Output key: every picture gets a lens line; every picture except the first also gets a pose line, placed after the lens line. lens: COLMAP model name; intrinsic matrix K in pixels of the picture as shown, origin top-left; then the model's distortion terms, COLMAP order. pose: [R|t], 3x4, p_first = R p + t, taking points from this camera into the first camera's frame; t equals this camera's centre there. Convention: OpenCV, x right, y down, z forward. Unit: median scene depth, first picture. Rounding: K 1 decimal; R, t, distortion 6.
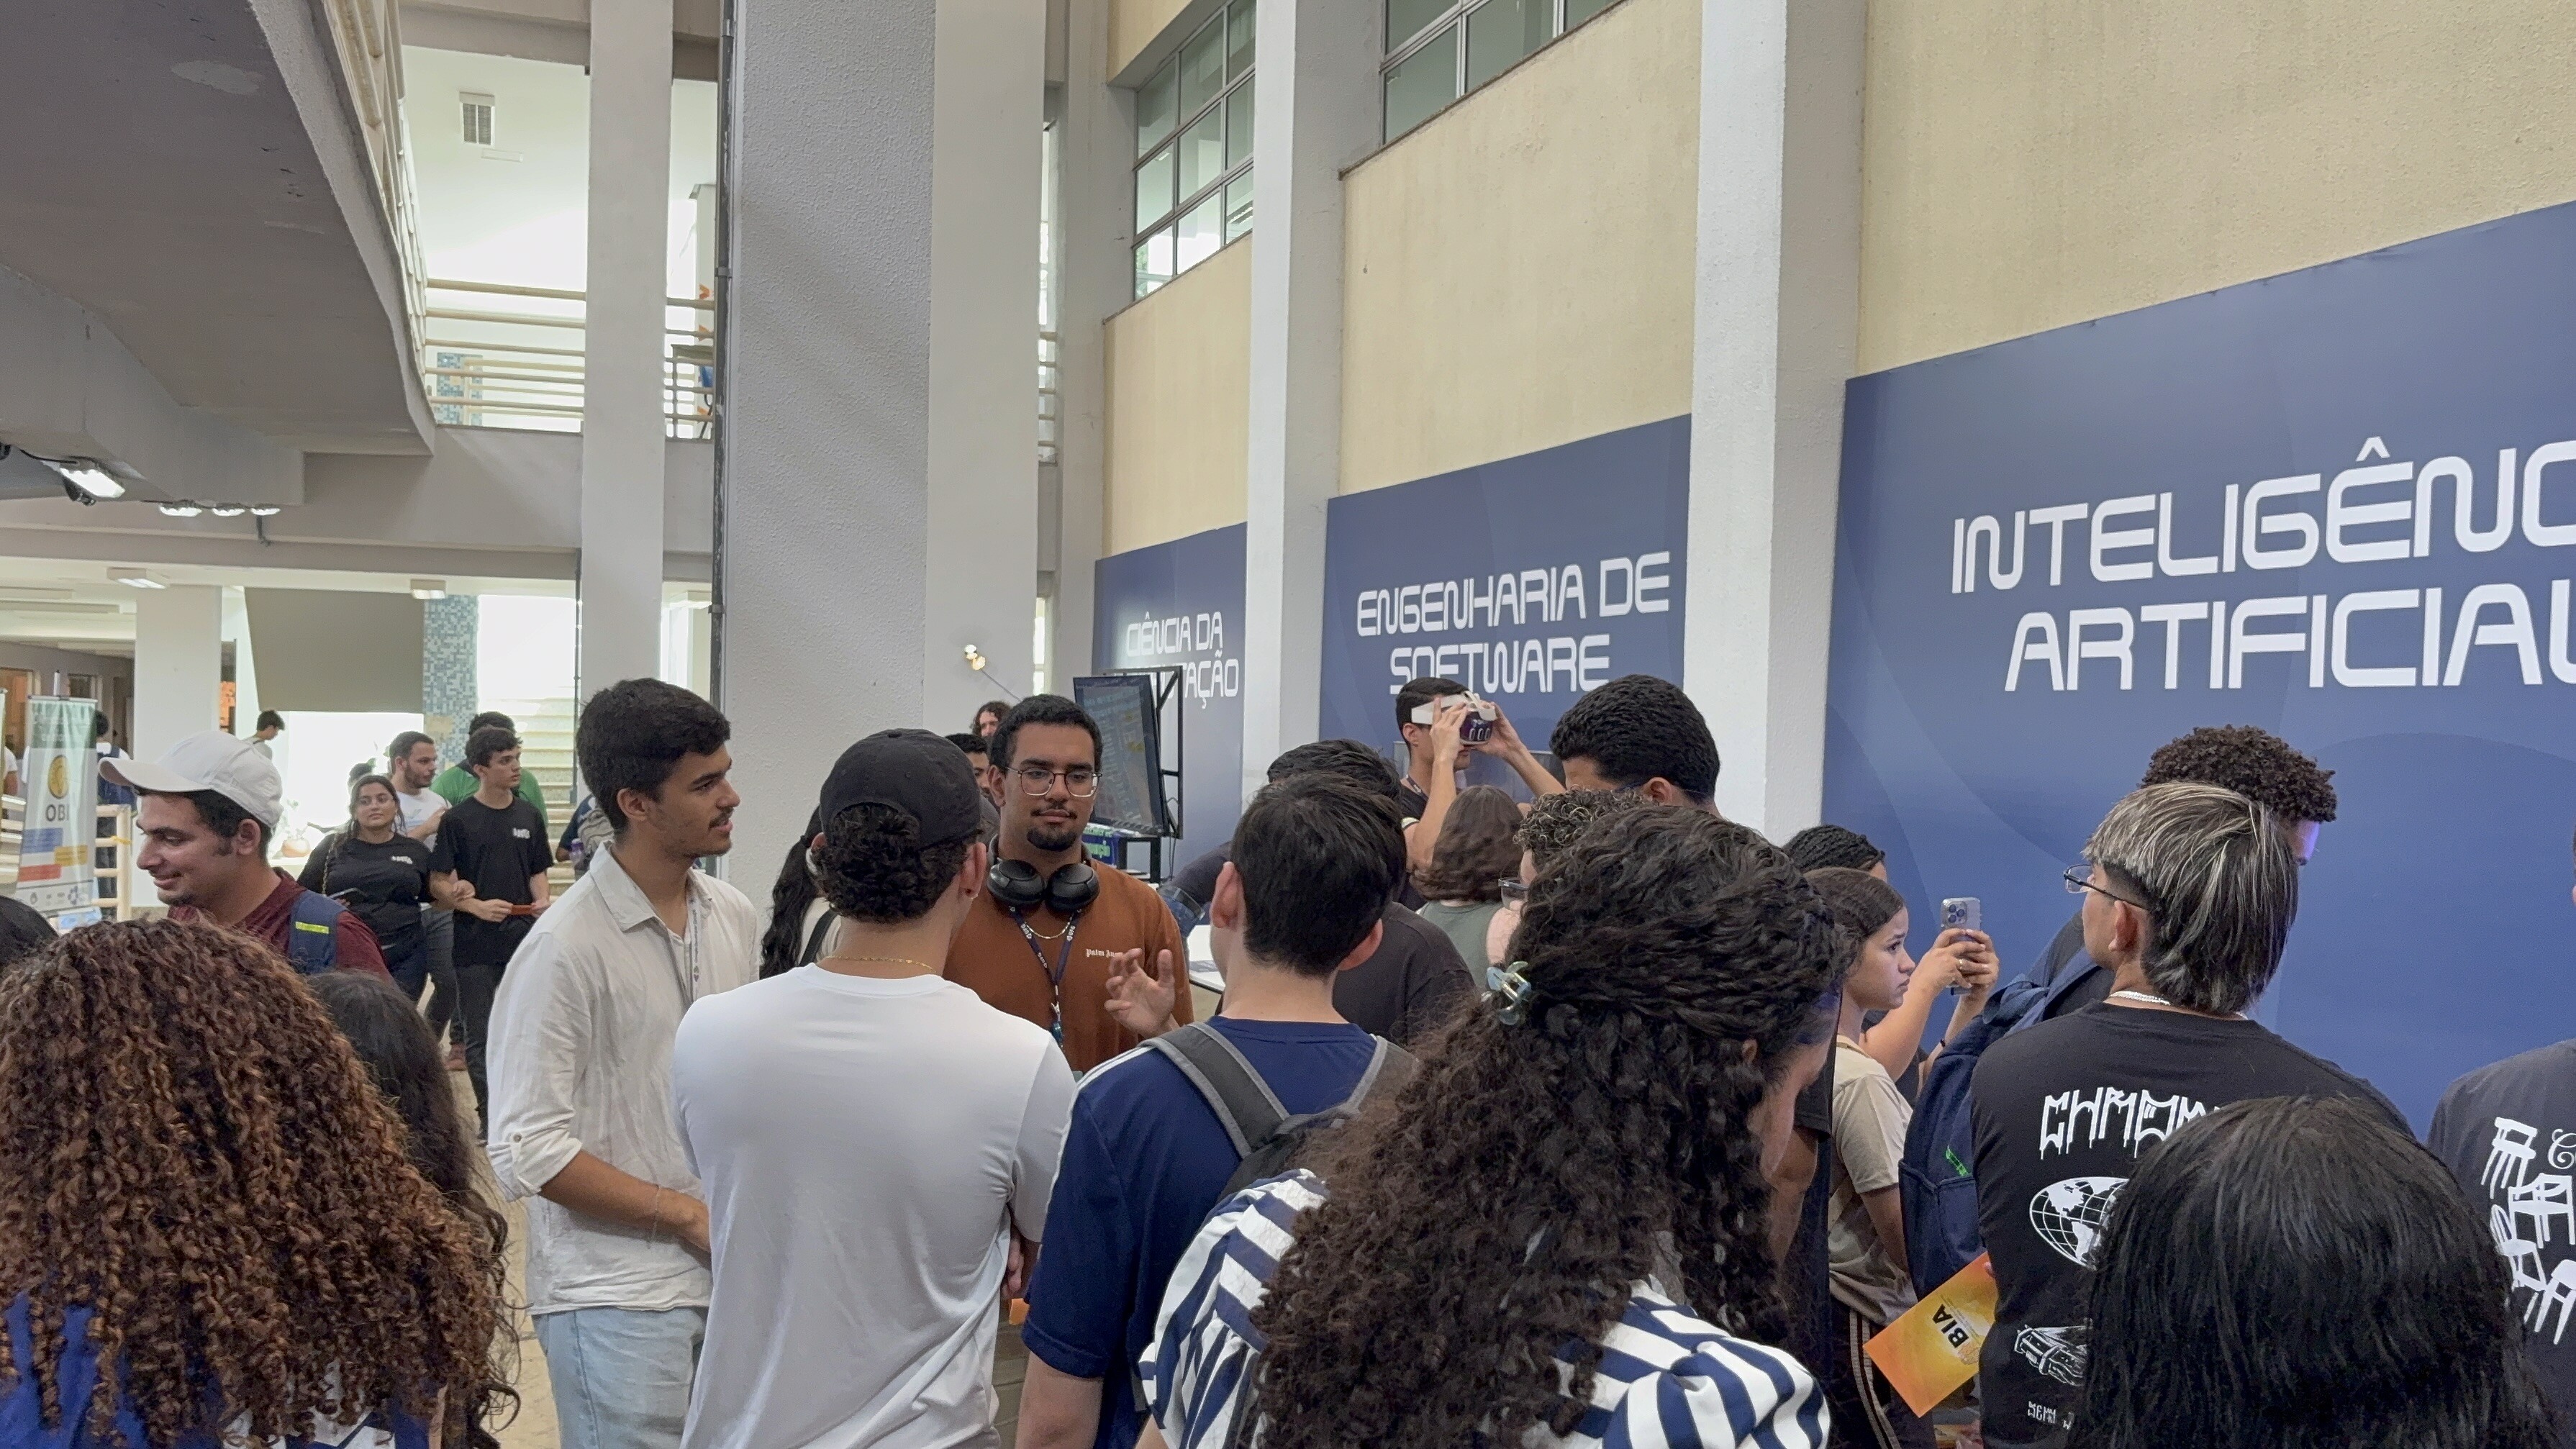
lens RADIAL K [[2550.5, 0, 1288.0], [0, 2550.5, 724.5], [0, 0, 1]] dist [0.156168, -0.000200]
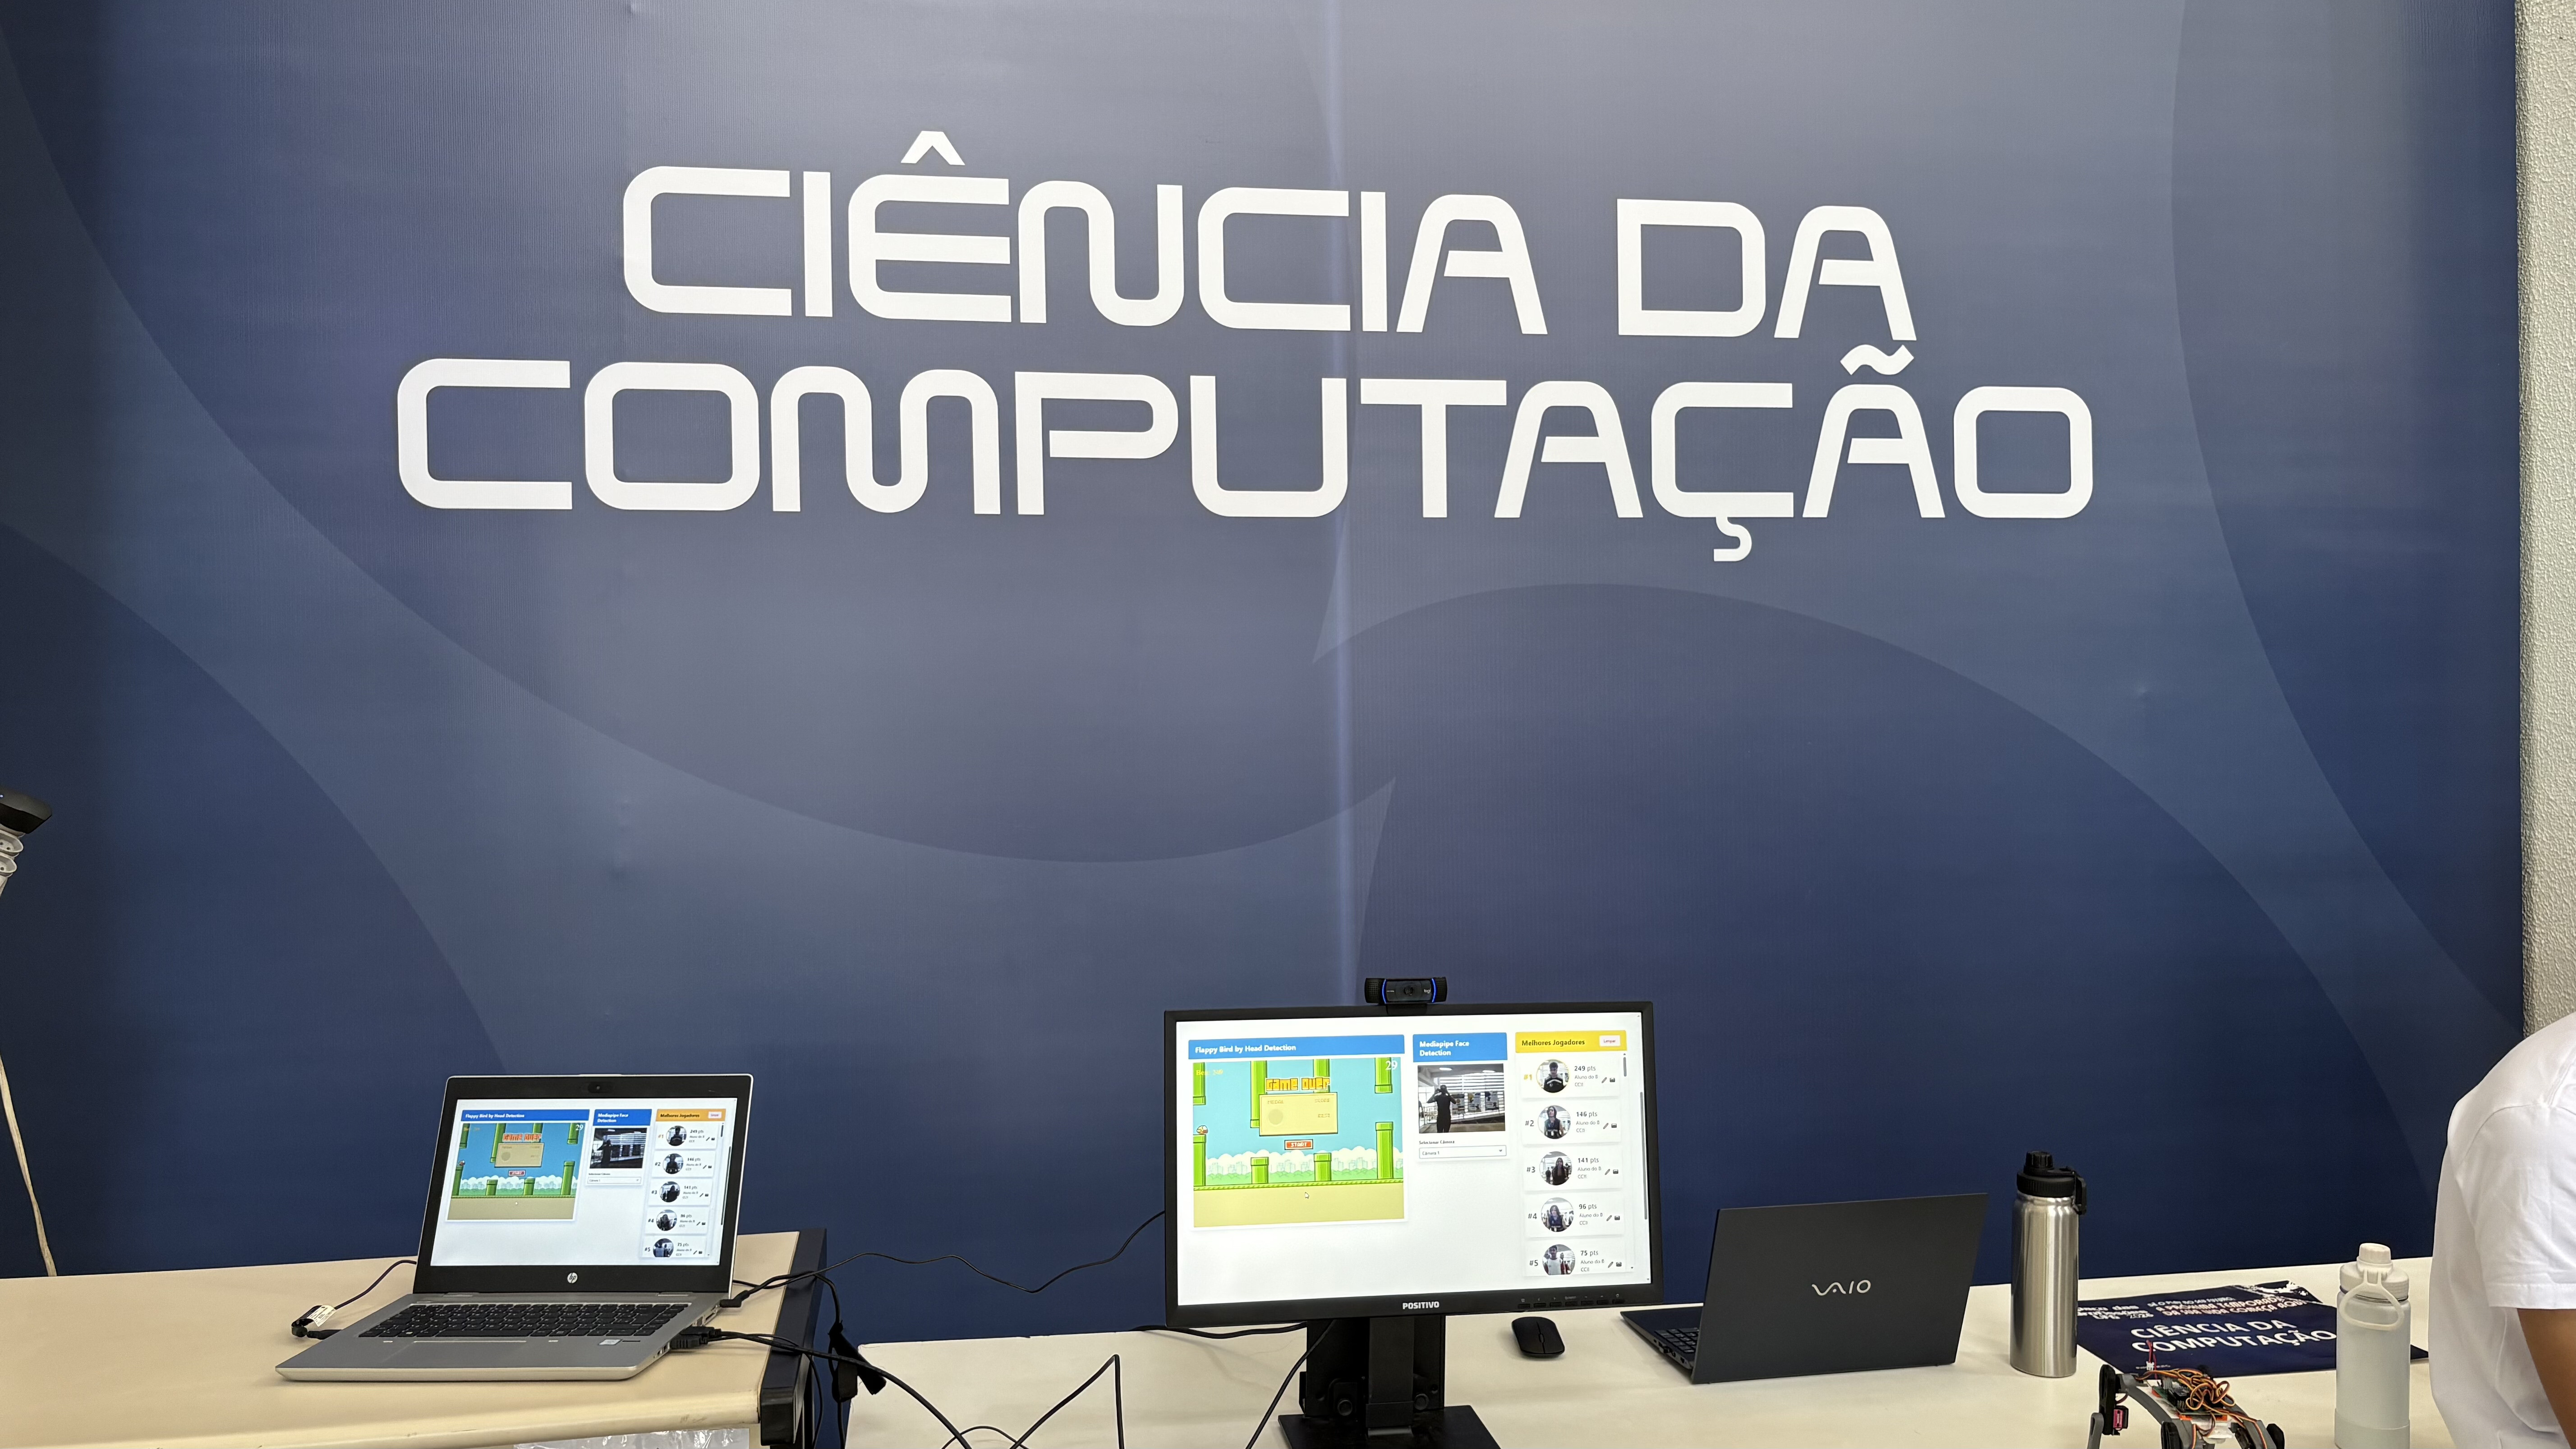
lens RADIAL K [[2815.0, 0, 1288.0], [0, 2815.0, 724.5], [0, 0, 1]] dist [0.080166, -0.010377]
pose [[0.064210, -0.063835, 0.995893, -0.297418], [0.004082, 0.997960, 0.063704, -0.006401], [-0.997928, -0.000025, 0.064340, 0.885408]]
